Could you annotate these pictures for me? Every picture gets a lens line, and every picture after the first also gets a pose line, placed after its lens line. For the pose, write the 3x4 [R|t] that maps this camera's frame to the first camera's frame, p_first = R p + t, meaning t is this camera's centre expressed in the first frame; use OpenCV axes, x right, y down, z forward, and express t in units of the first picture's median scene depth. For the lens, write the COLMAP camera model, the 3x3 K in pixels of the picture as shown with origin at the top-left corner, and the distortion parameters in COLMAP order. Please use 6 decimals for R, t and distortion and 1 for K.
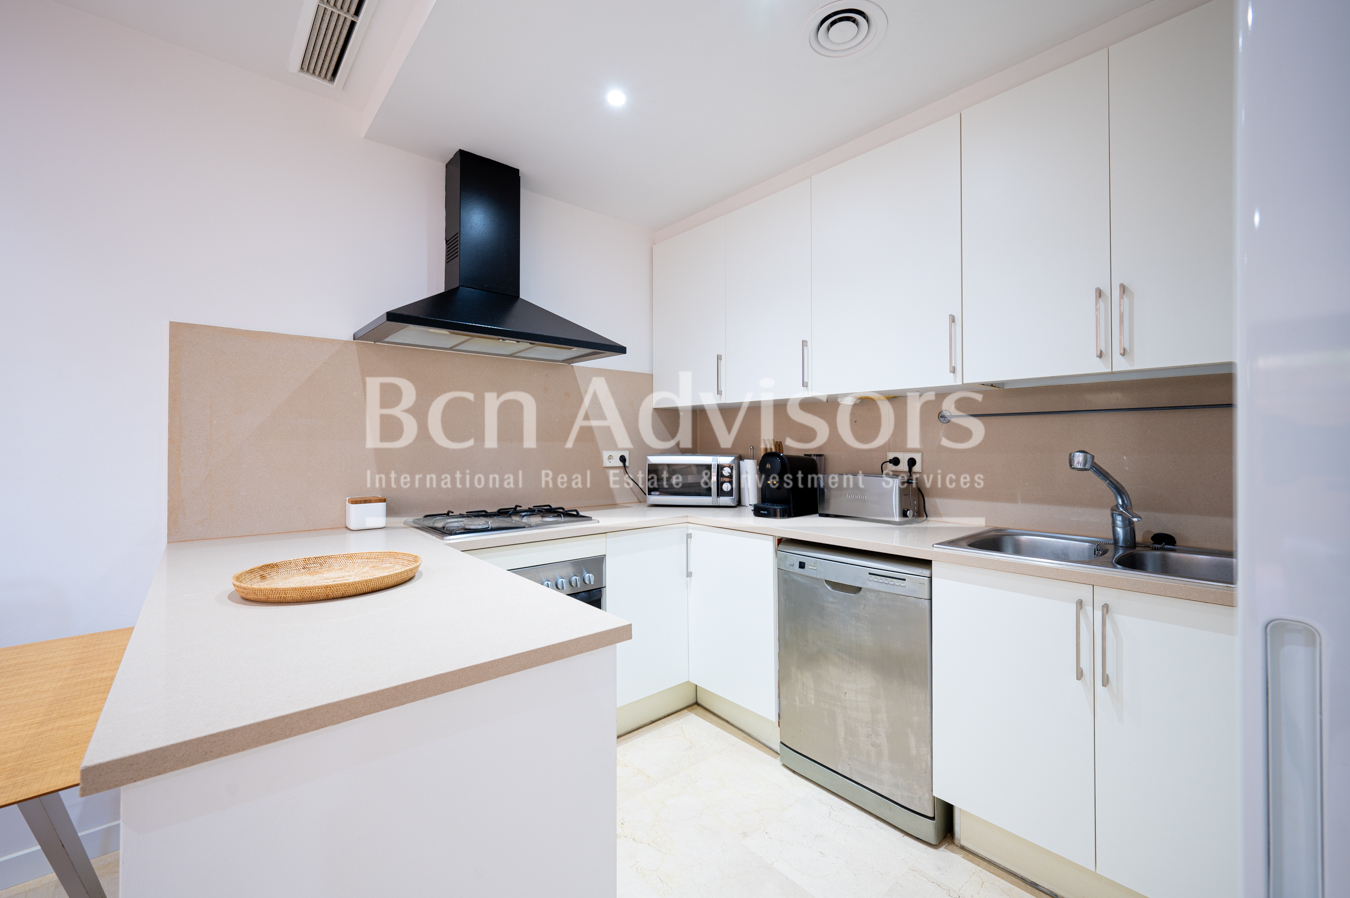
lens RADIAL K [[555.4, 0, 704.3], [0, 555.4, 435.8], [0, 0, 1]] dist [0.000815, 0.000095]
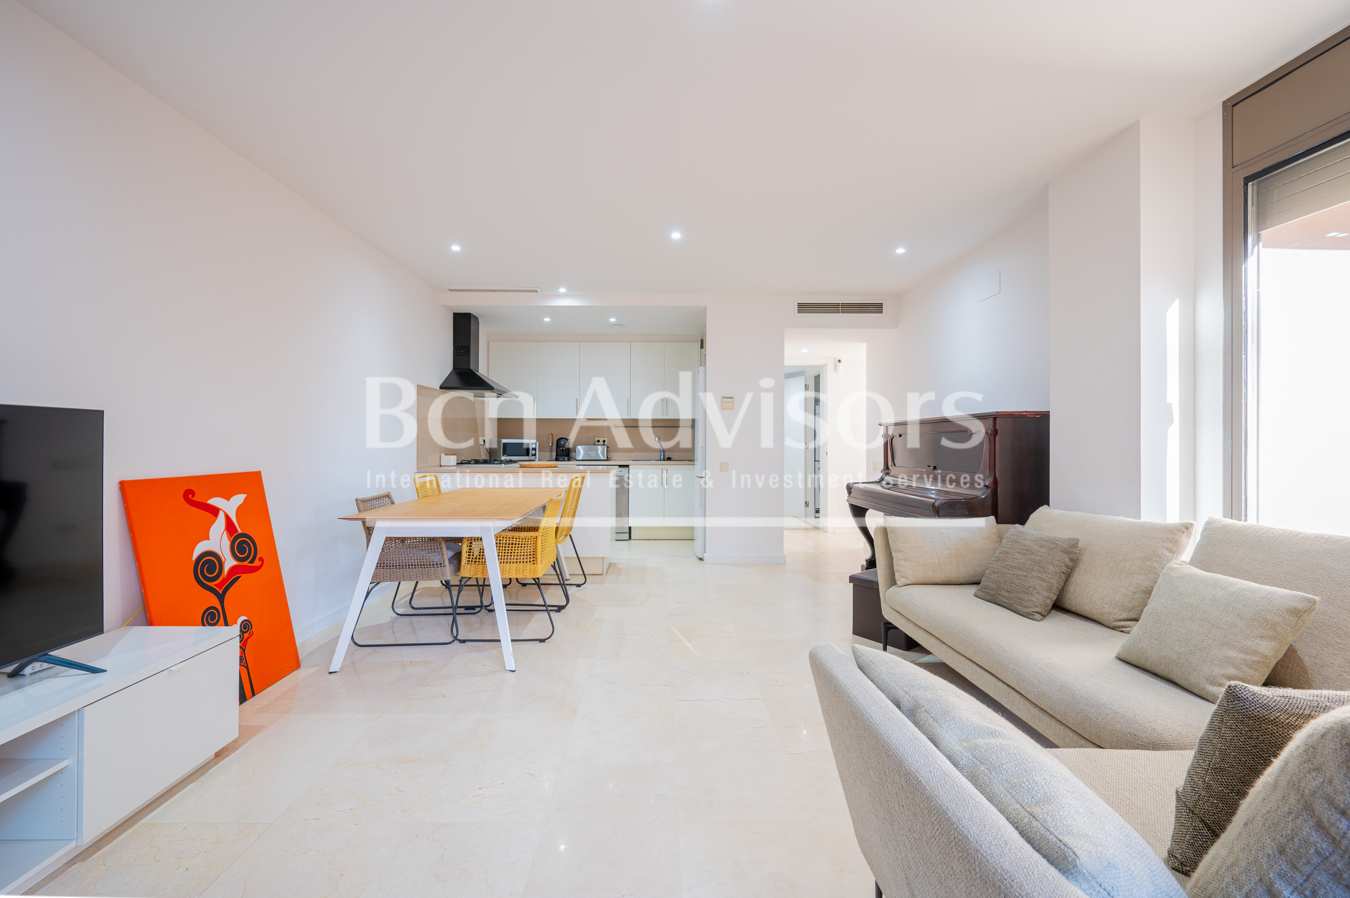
lens RADIAL K [[543.0, 0, 668.2], [0, 543.0, 444.4], [0, 0, 1]] dist [-0.002012, -0.000218]
pose [[0.660814, -0.000595, 0.750550, -1.631148], [-0.015776, 0.999768, 0.014683, 0.016402], [-0.750384, -0.021543, 0.660651, -1.227171]]
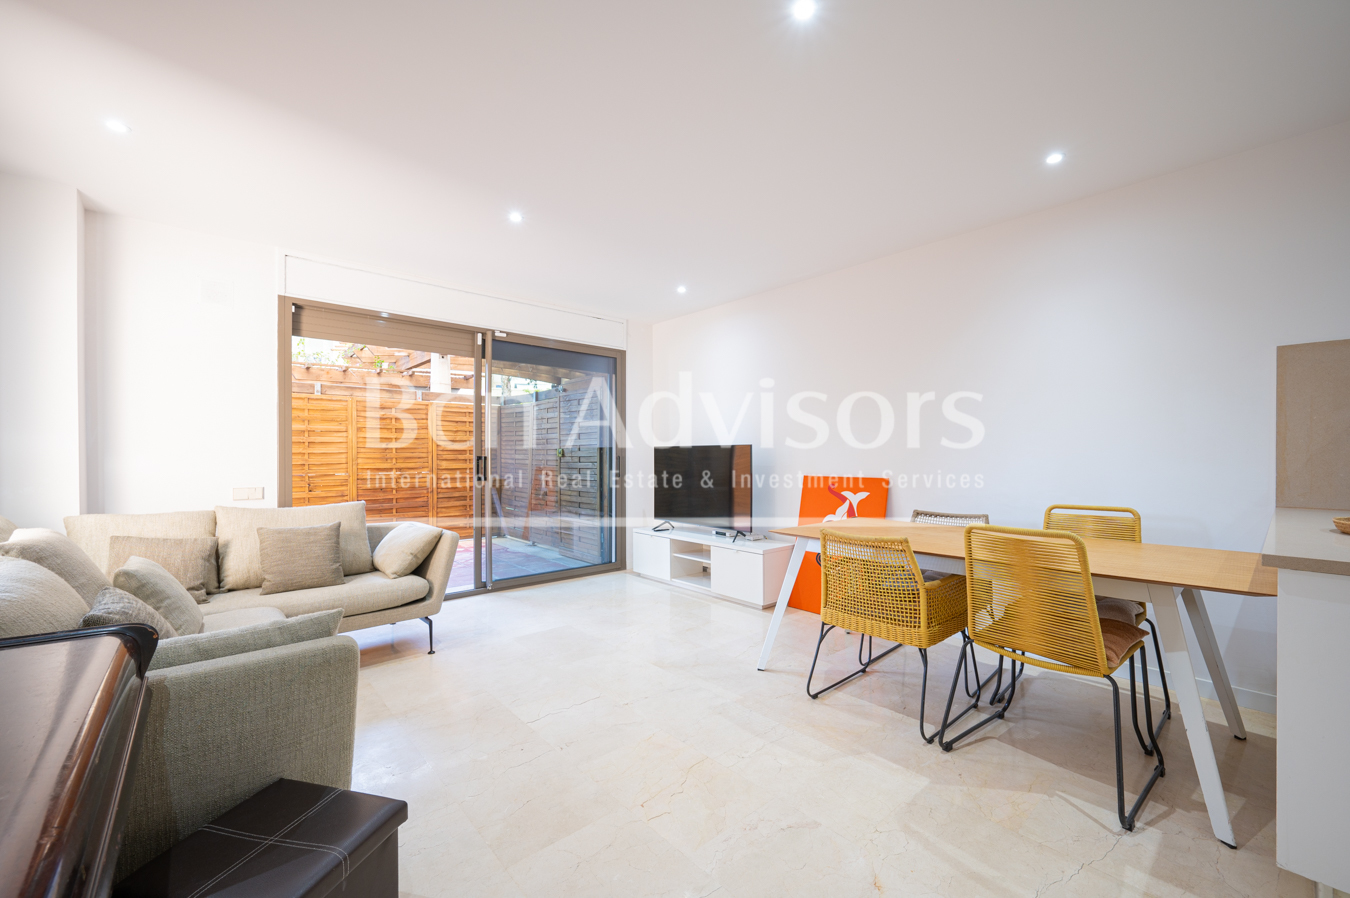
lens RADIAL K [[541.7, 0, 689.7], [0, 541.7, 460.5], [0, 0, 1]] dist [0.001375, 0.000120]
pose [[-0.011348, 0.008061, -0.999903, 0.294055], [0.019552, 0.999778, 0.007838, 0.029040], [0.999744, -0.019461, -0.011503, -0.345880]]
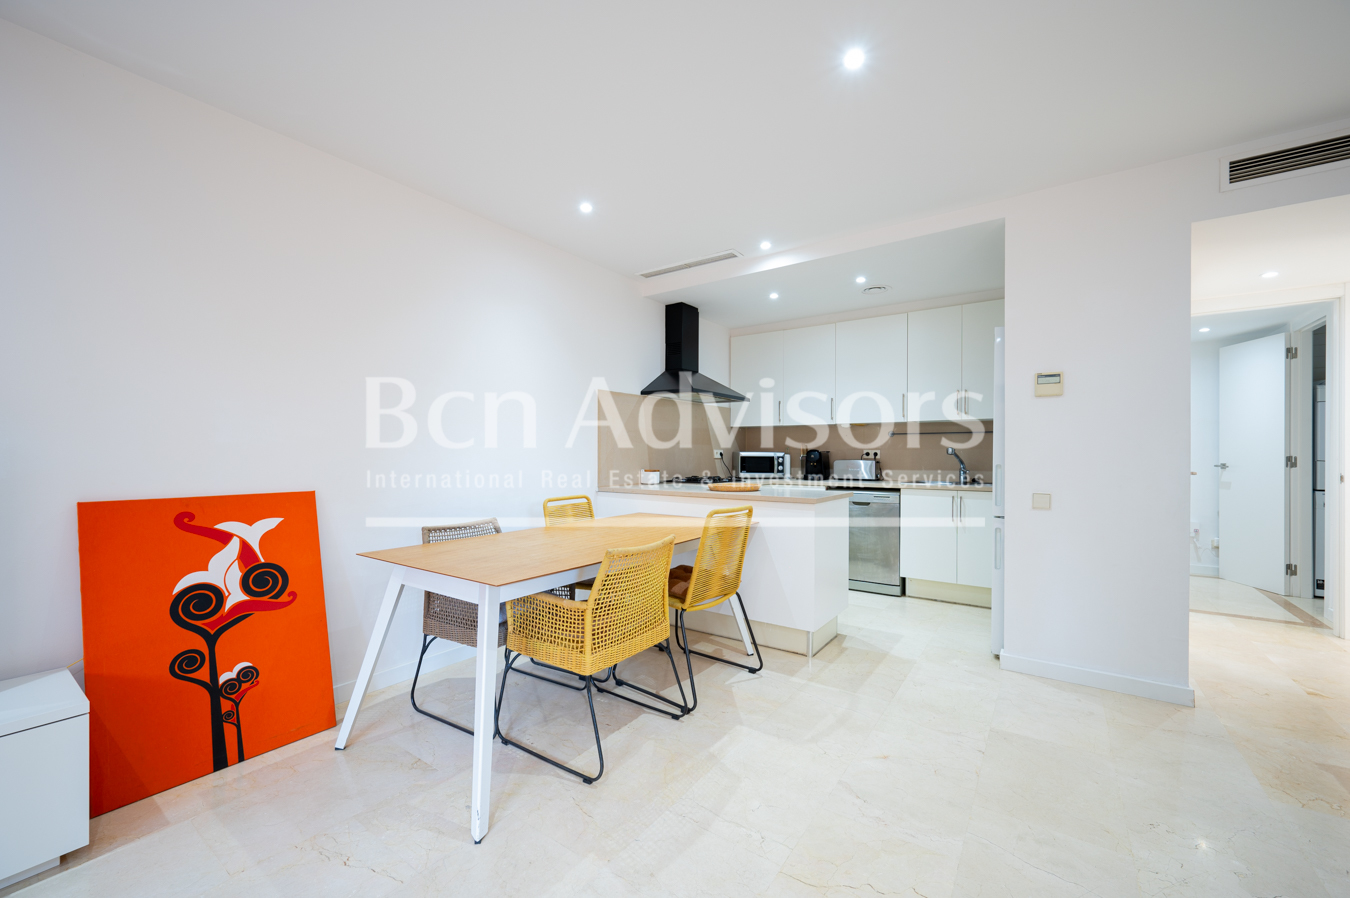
lens RADIAL K [[536.0, 0, 678.3], [0, 536.0, 455.4], [0, 0, 1]] dist [-0.001224, -0.000119]
pose [[0.976762, 0.000364, 0.214327, -0.864434], [-0.004861, 0.999779, 0.020455, 0.012618], [-0.214272, -0.021022, 0.976548, -0.933798]]
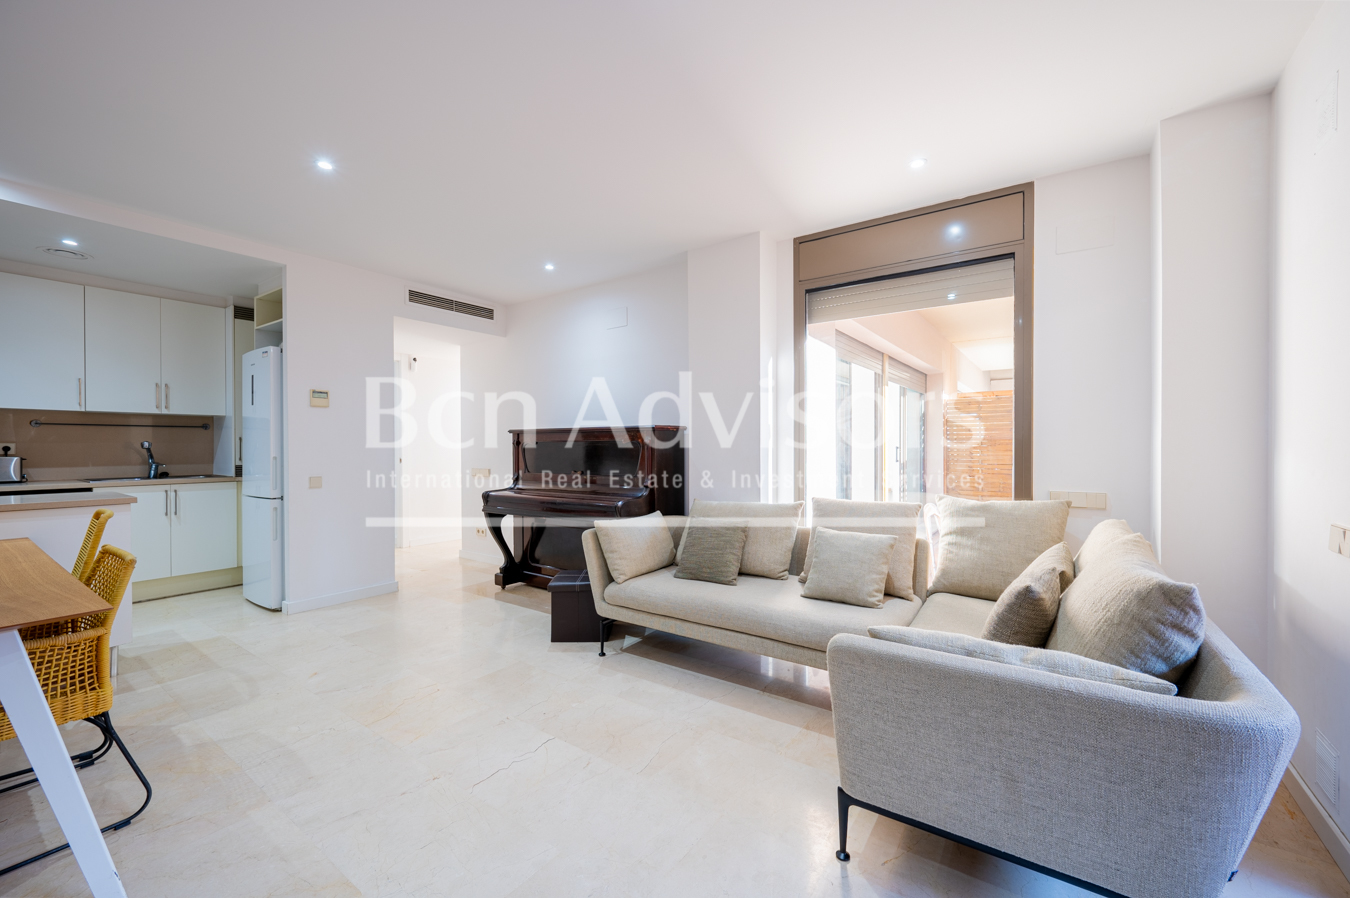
lens RADIAL K [[529.7, 0, 678.4], [0, 529.7, 453.8], [0, 0, 1]] dist [-0.001043, 0.000044]
pose [[-0.211183, -0.015681, 0.977321, -1.672799], [-0.017325, 0.999774, 0.012298, 0.007619], [-0.977293, -0.014335, -0.211407, -0.685003]]
